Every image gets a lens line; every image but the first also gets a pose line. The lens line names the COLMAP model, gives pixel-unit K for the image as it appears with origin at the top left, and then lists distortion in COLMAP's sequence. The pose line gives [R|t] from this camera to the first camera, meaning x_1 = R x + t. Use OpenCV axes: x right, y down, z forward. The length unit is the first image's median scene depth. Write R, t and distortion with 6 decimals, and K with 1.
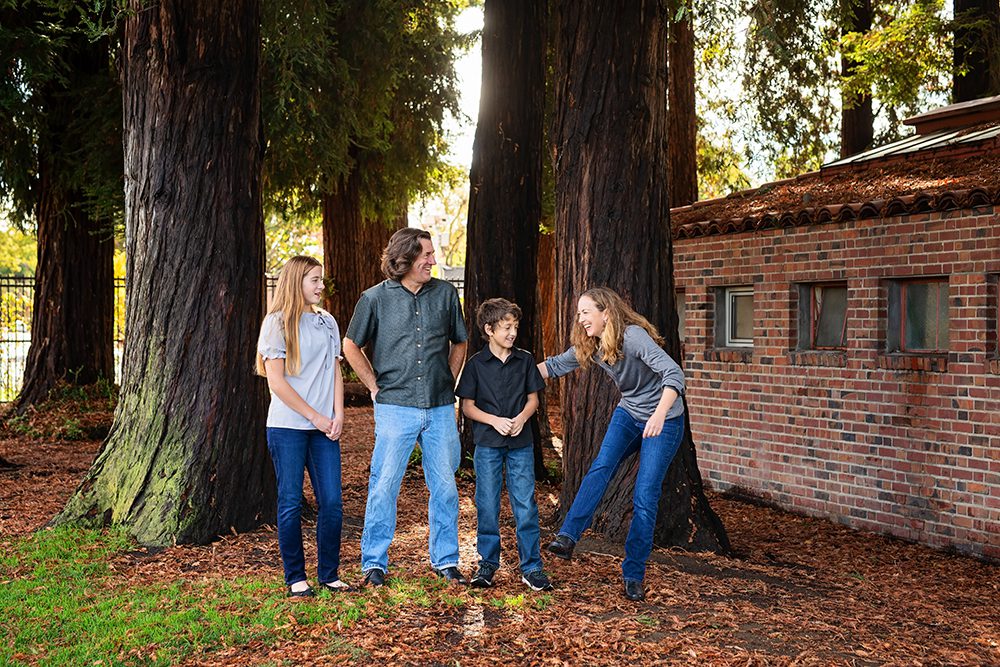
lens RADIAL K [[1391.0, 0, 502.7], [0, 1391.0, 326.1], [0, 0, 1]] dist [0.002299, 0.051789]
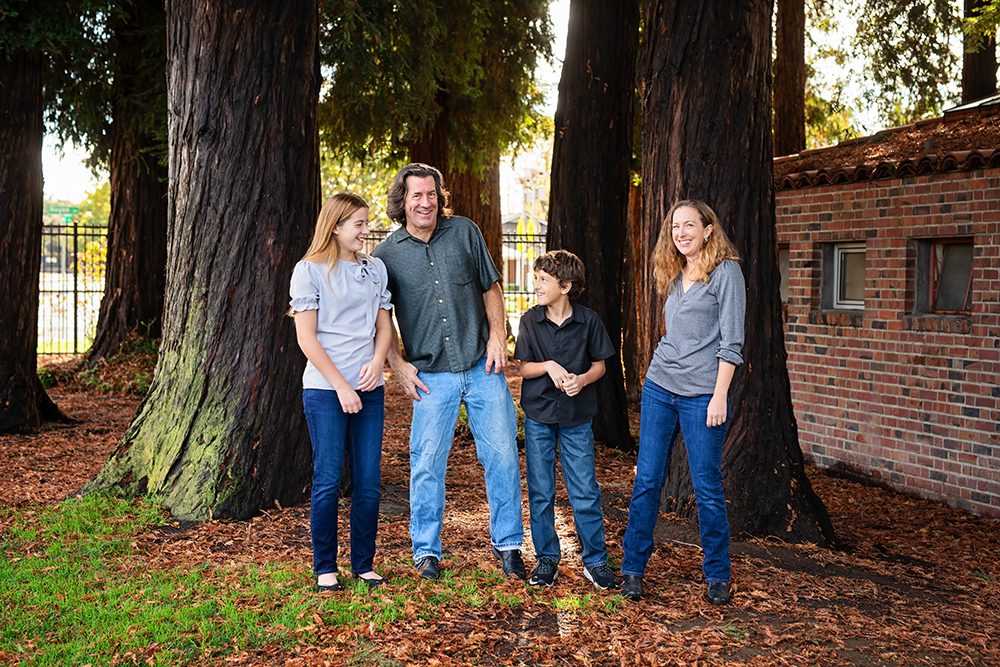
lens RADIAL K [[1391.0, 0, 502.7], [0, 1391.0, 326.1], [0, 0, 1]] dist [0.002299, 0.051789]
pose [[0.997246, 0.016081, -0.072398, 0.014985], [-0.013819, 0.999404, 0.031631, 0.000566], [0.072864, -0.030544, 0.996874, 0.105799]]
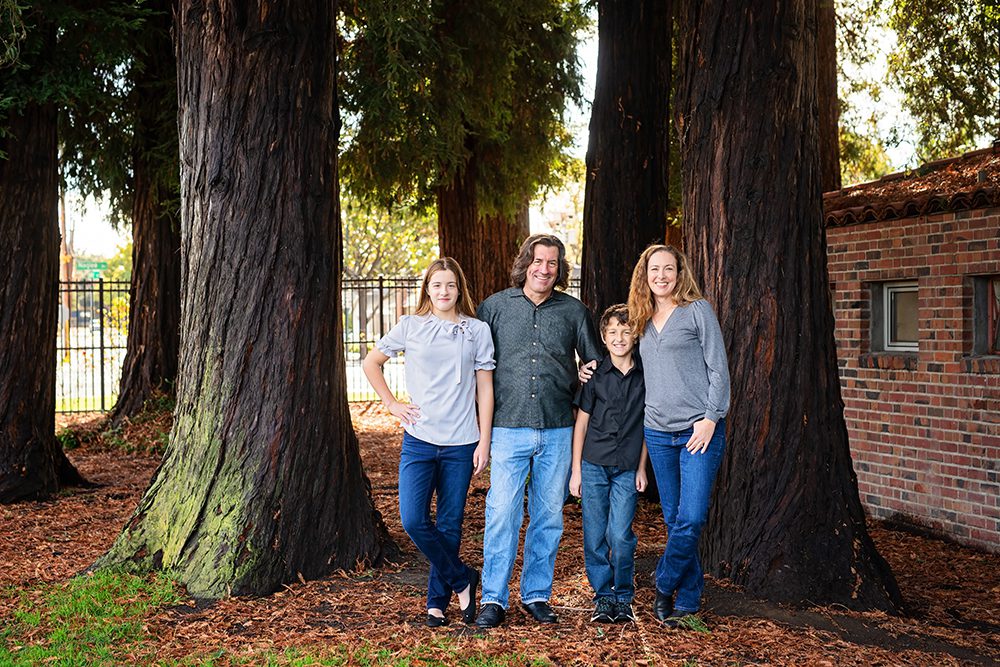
lens RADIAL K [[1391.0, 0, 502.7], [0, 1391.0, 326.1], [0, 0, 1]] dist [0.002299, 0.051789]
pose [[0.995382, -0.009449, -0.095529, 0.009591], [0.009489, 0.999955, -0.000040, -0.004079], [0.095525, -0.000867, 0.995427, 0.161411]]
